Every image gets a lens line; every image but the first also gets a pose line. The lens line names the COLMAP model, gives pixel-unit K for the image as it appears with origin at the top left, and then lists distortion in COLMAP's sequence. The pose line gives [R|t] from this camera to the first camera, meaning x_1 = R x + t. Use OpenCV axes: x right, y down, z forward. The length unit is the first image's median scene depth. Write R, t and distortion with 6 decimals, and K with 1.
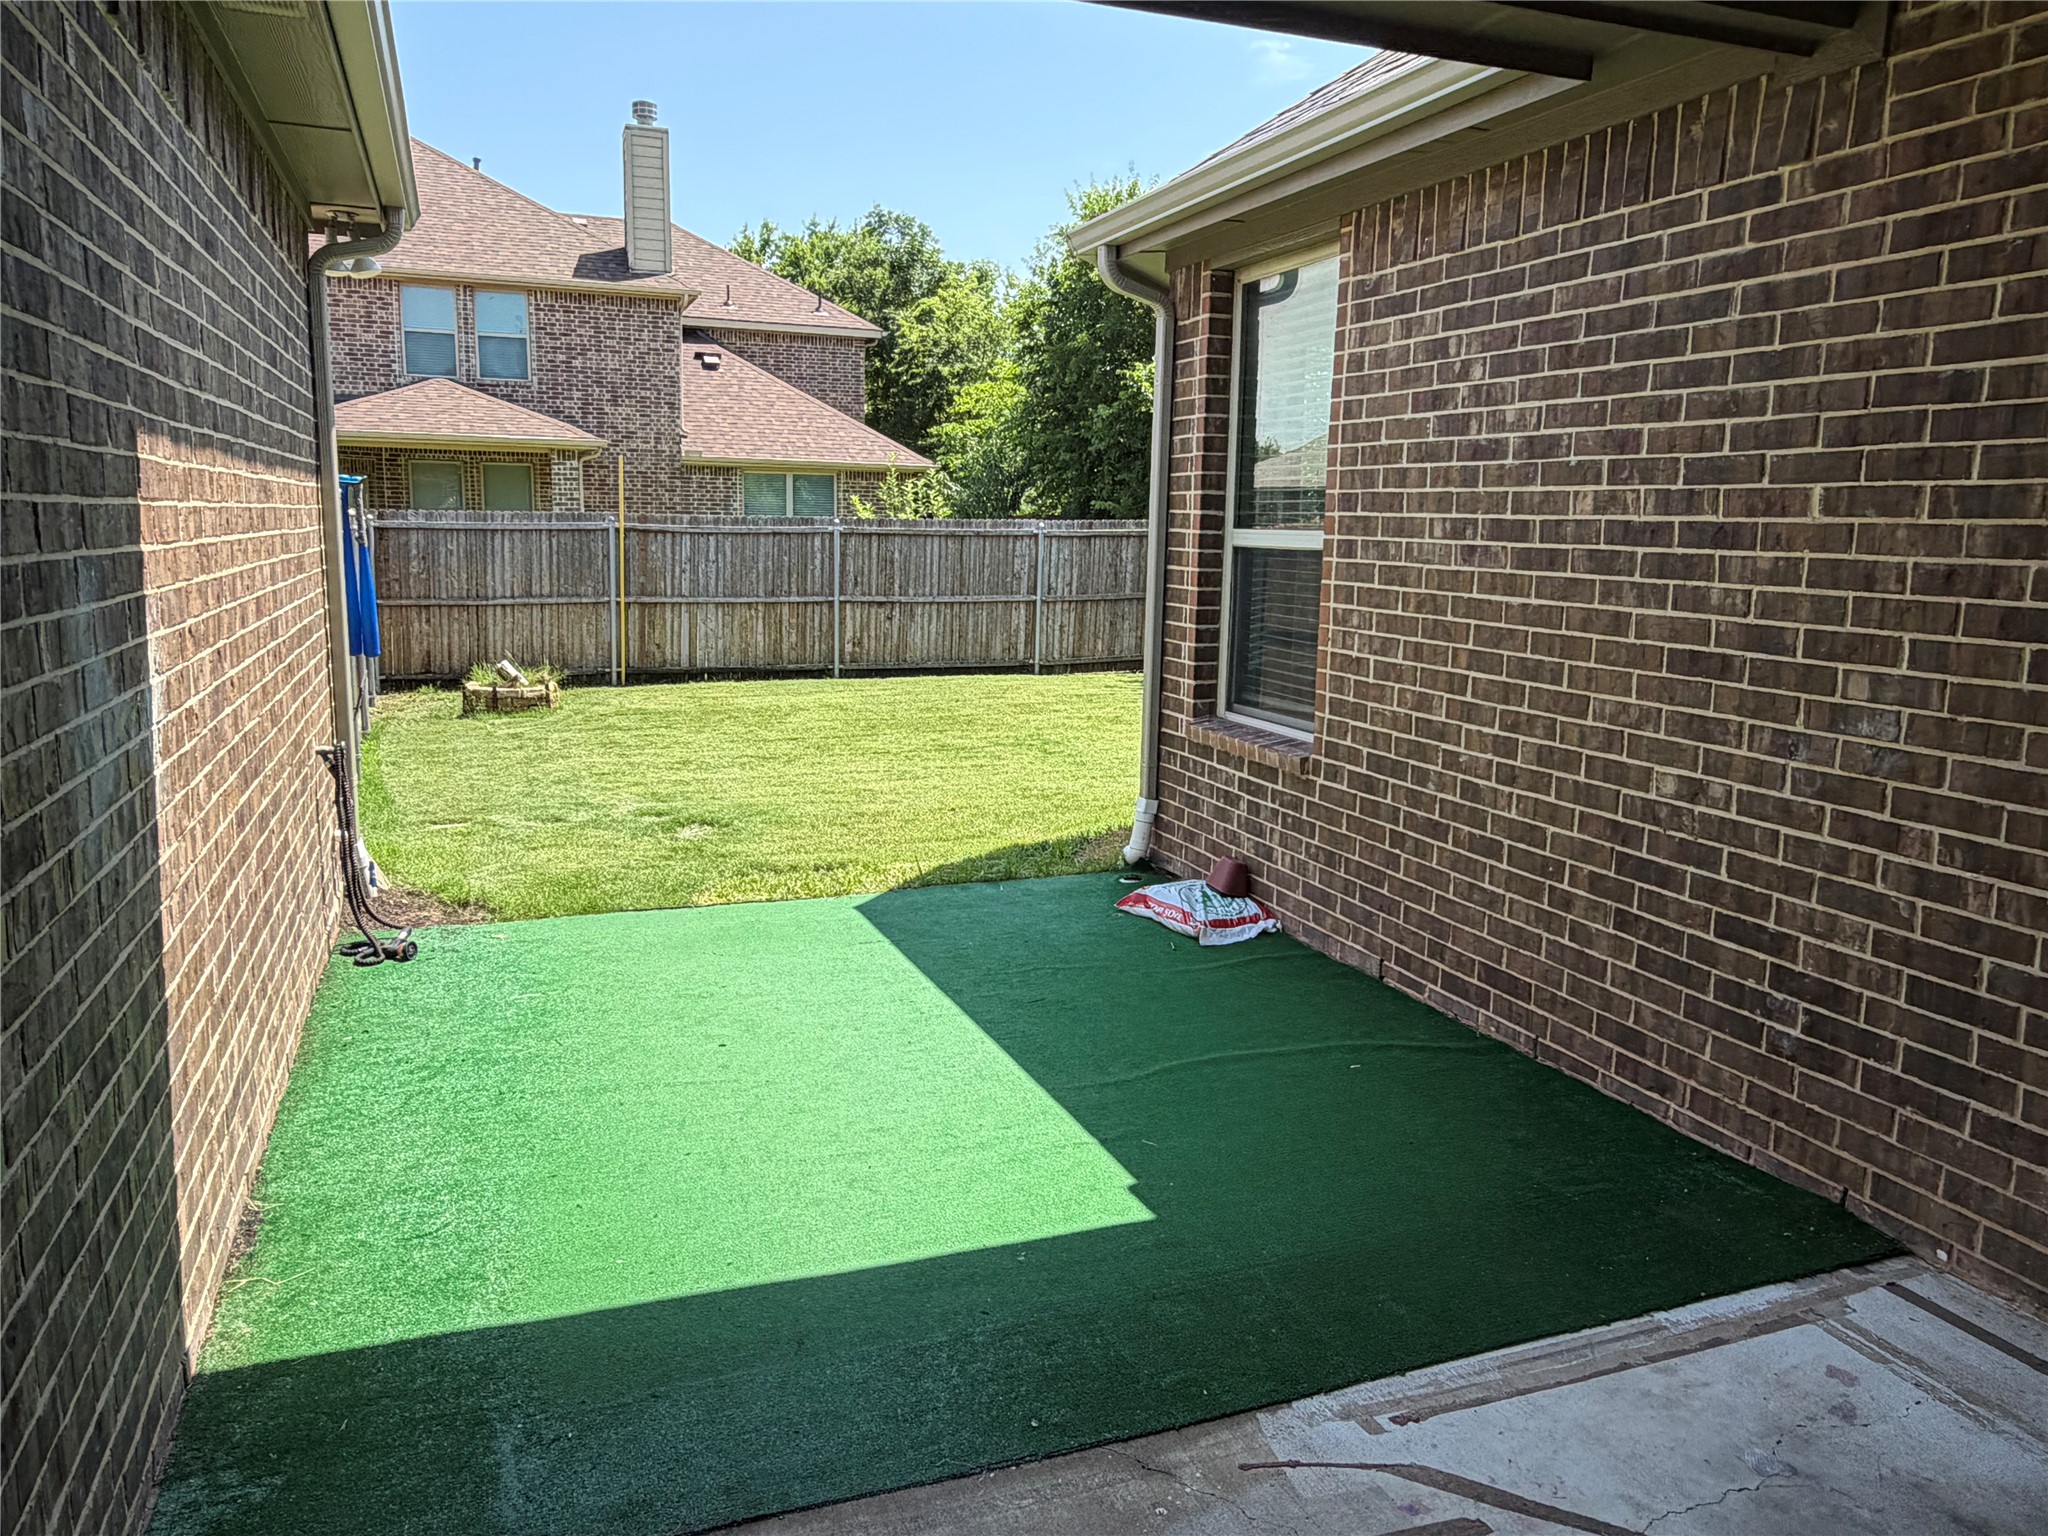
lens RADIAL K [[1424.6, 0, 1014.5], [0, 1424.6, 763.8], [0, 0, 1]] dist [0.004795, 0.001820]
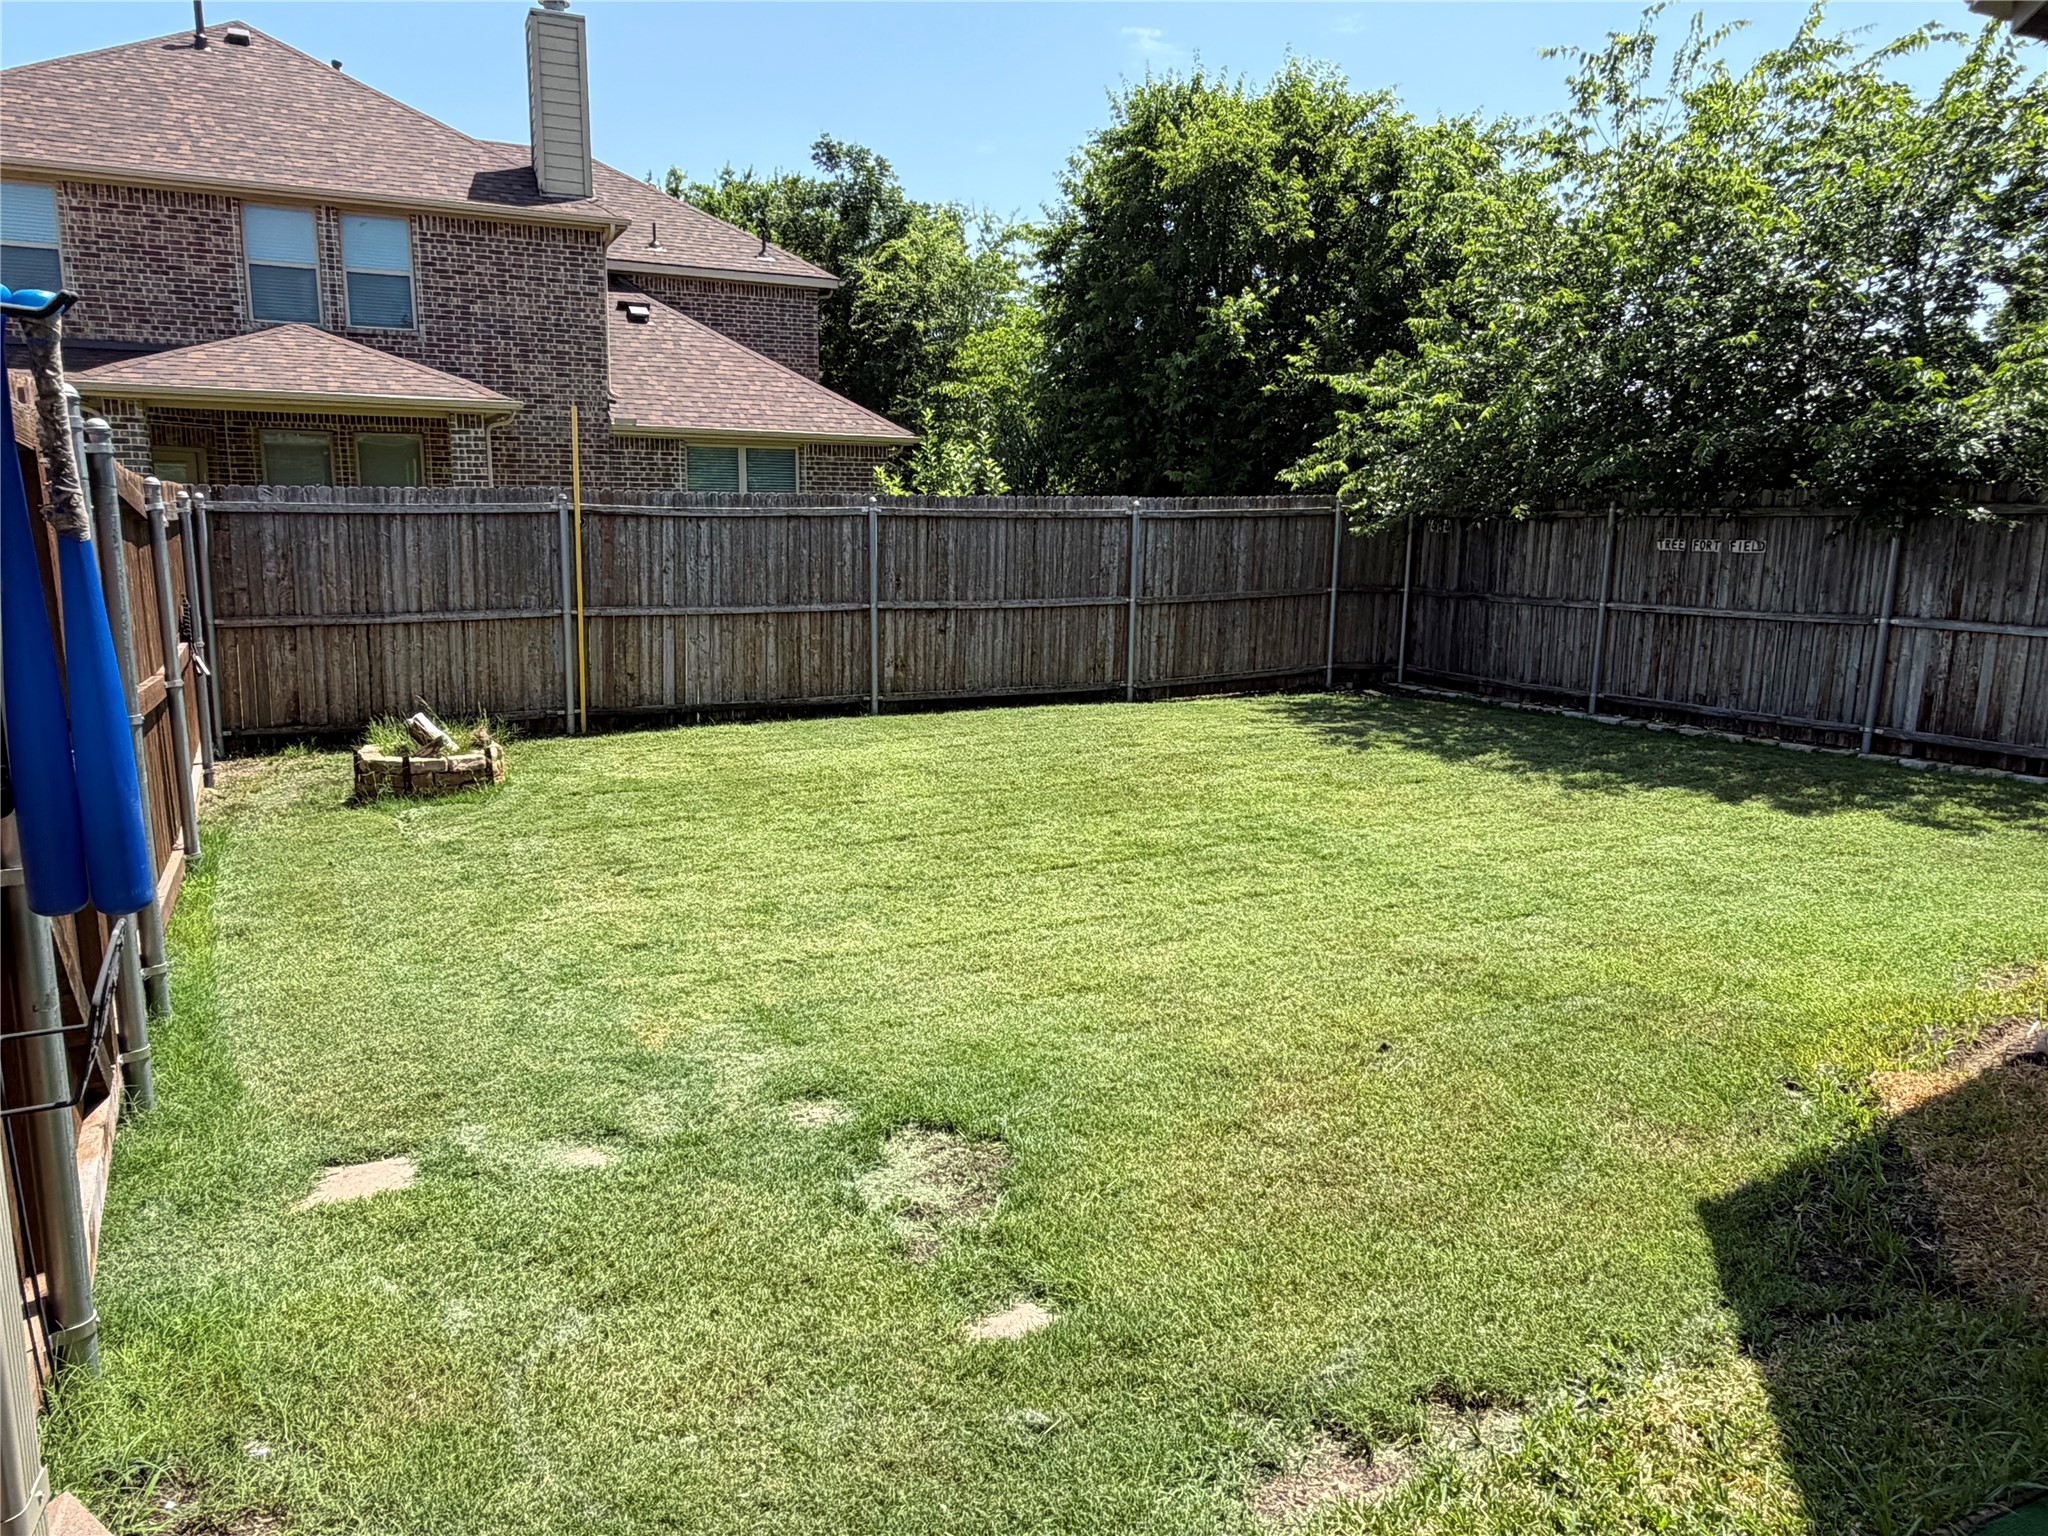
lens RADIAL K [[1405.1, 0, 1024.0], [0, 1405.1, 768.0], [0, 0, 1]] dist [0.003924, 0.002283]
pose [[0.995789, -0.023322, 0.088657, -0.107676], [0.022110, 0.999649, 0.014622, -0.039130], [-0.088966, -0.012600, 0.995955, 0.257493]]
